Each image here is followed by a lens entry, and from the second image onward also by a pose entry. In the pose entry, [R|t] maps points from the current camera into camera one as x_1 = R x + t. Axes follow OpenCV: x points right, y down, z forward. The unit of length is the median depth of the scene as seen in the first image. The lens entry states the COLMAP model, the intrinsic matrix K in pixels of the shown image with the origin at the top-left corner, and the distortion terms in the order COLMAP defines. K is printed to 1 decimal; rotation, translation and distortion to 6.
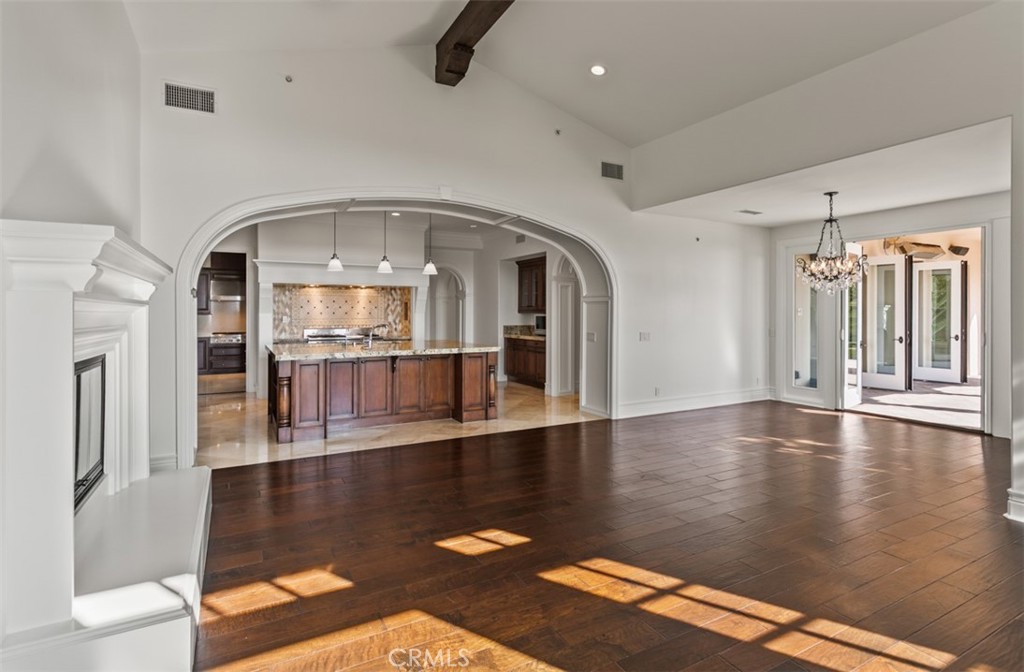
lens RADIAL K [[507.1, 0, 511.7], [0, 507.1, 310.4], [0, 0, 1]] dist [0.012836, -0.000001]
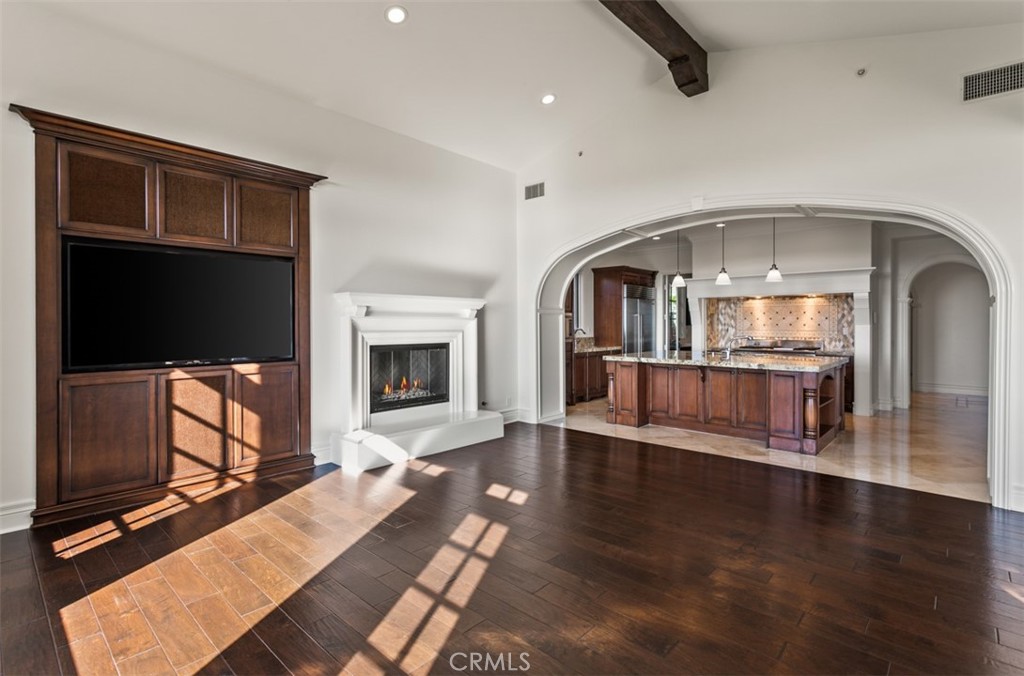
lens RADIAL K [[517.8, 0, 511.5], [0, 517.8, 324.8], [0, 0, 1]] dist [0.001858, 0.000303]
pose [[0.303897, 0.003735, -0.952697, 0.619640], [0.002267, 0.999987, 0.004644, 0.000149], [0.952702, -0.003571, 0.303885, 0.293070]]
